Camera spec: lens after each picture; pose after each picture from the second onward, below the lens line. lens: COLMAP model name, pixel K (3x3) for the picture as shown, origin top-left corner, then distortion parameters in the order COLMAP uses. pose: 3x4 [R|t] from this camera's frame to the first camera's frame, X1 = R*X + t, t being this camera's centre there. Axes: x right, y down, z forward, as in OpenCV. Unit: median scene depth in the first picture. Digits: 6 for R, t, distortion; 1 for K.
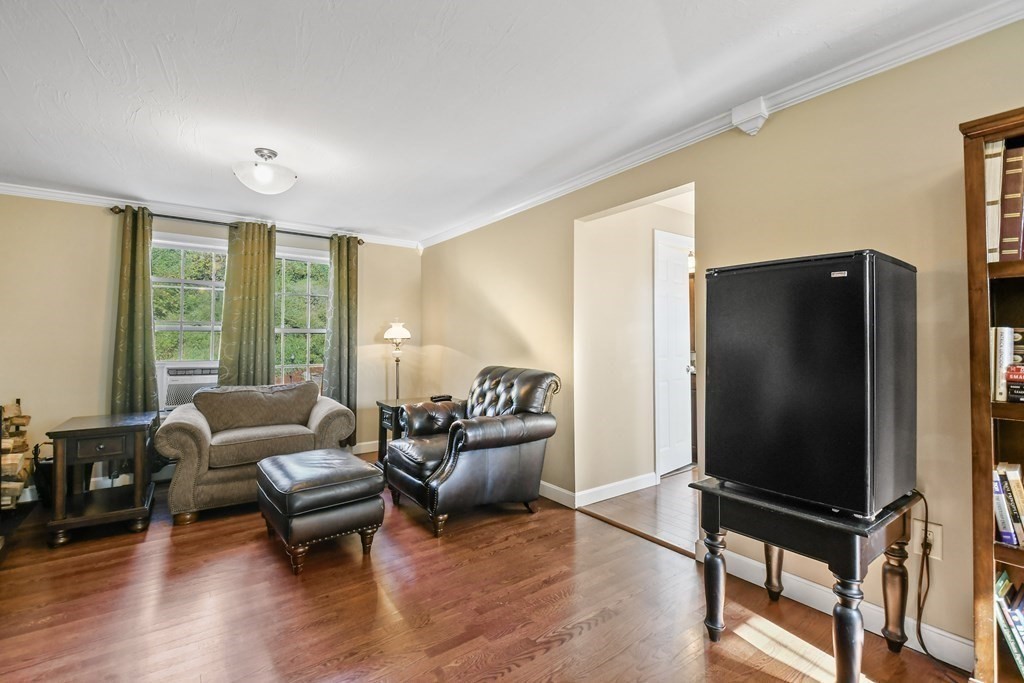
lens RADIAL K [[453.1, 0, 503.7], [0, 453.1, 336.6], [0, 0, 1]] dist [0.003631, -0.002863]
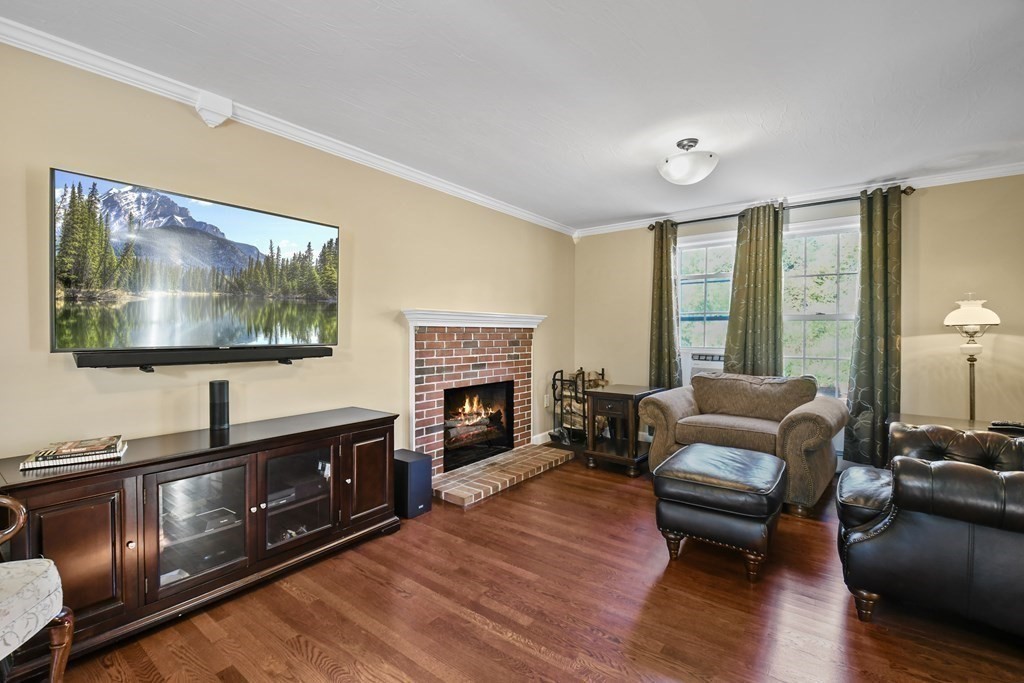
lens RADIAL K [[453.1, 0, 503.6], [0, 453.1, 343.7], [0, 0, 1]] dist [0.003631, -0.002863]
pose [[0.276341, 0.025413, -0.960724, 0.232454], [0.010485, 0.999511, 0.029454, 0.005560], [0.961002, -0.018212, 0.275939, 0.212698]]
